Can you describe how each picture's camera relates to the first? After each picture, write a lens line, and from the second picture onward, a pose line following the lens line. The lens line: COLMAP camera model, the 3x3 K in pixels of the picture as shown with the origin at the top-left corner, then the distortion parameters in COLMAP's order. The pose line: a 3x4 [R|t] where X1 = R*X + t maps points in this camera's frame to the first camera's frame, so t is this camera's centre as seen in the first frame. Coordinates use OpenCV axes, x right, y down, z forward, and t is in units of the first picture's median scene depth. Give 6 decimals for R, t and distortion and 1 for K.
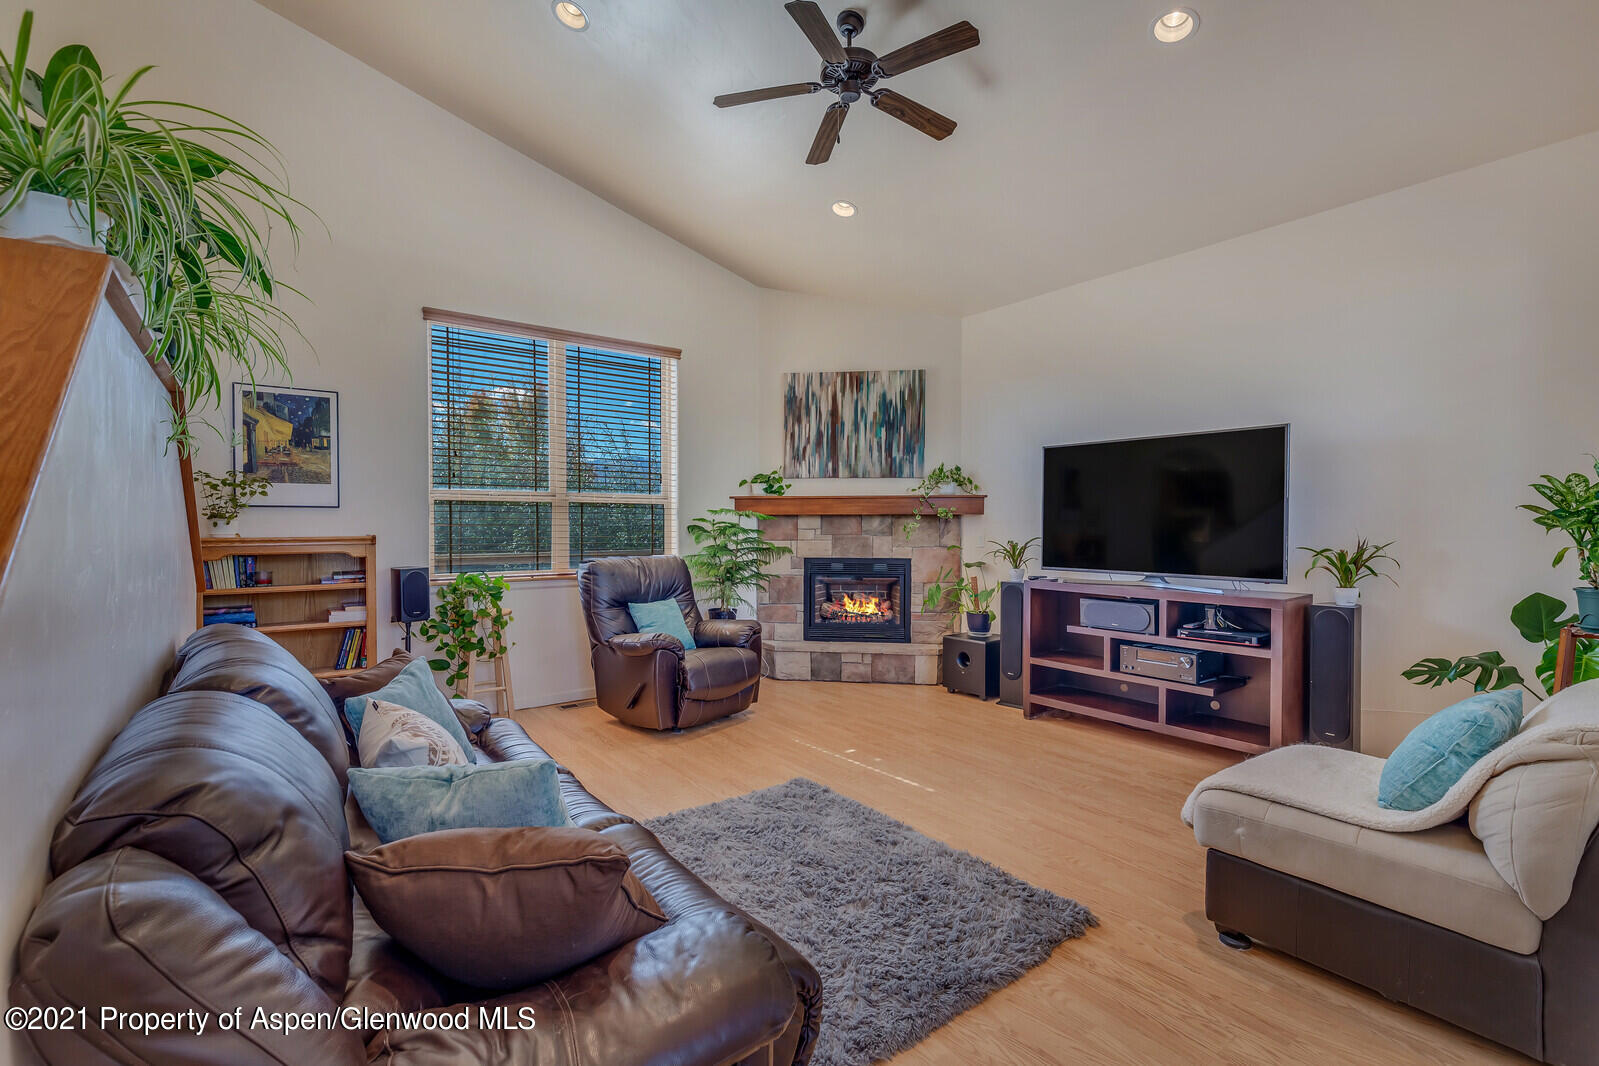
lens RADIAL K [[724.2, 0, 793.6], [0, 724.2, 530.3], [0, 0, 1]] dist [-0.002063, -0.000177]
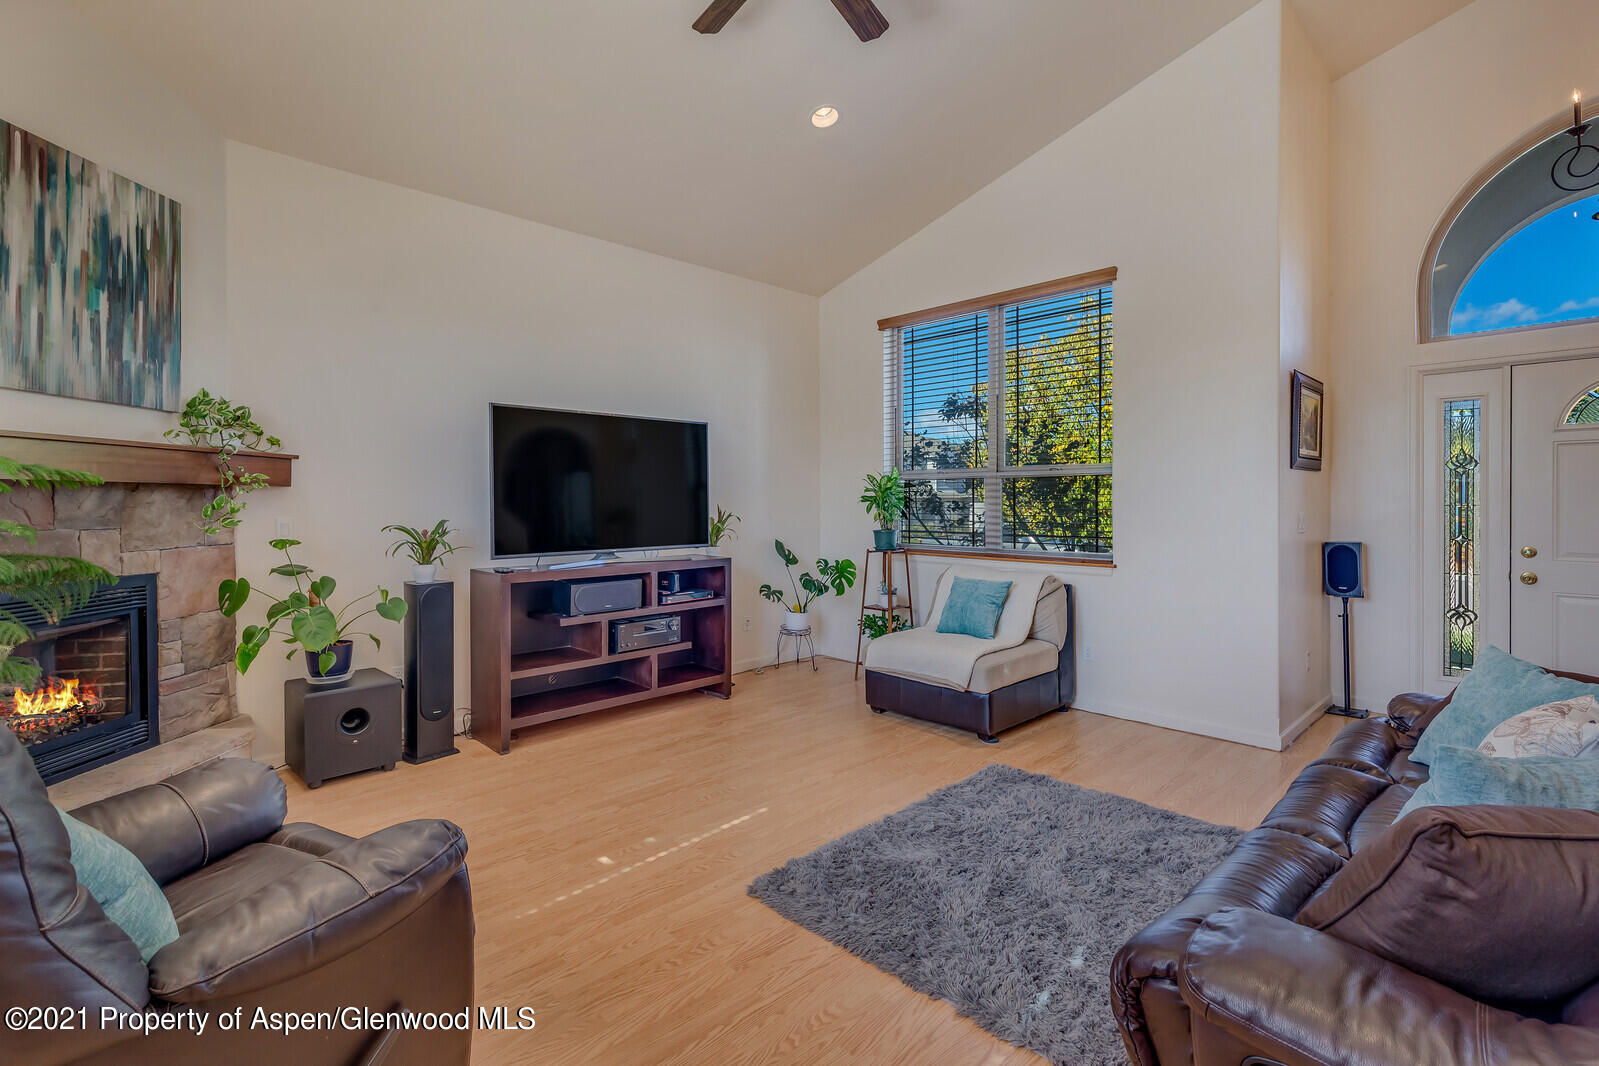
lens RADIAL K [[749.6, 0, 787.0], [0, 749.6, 513.5], [0, 0, 1]] dist [-0.001430, -0.000311]
pose [[-0.137275, -0.012914, 0.990449, -0.406368], [0.017349, 0.999730, 0.015439, -0.002250], [-0.990381, 0.019303, -0.137014, 0.645886]]
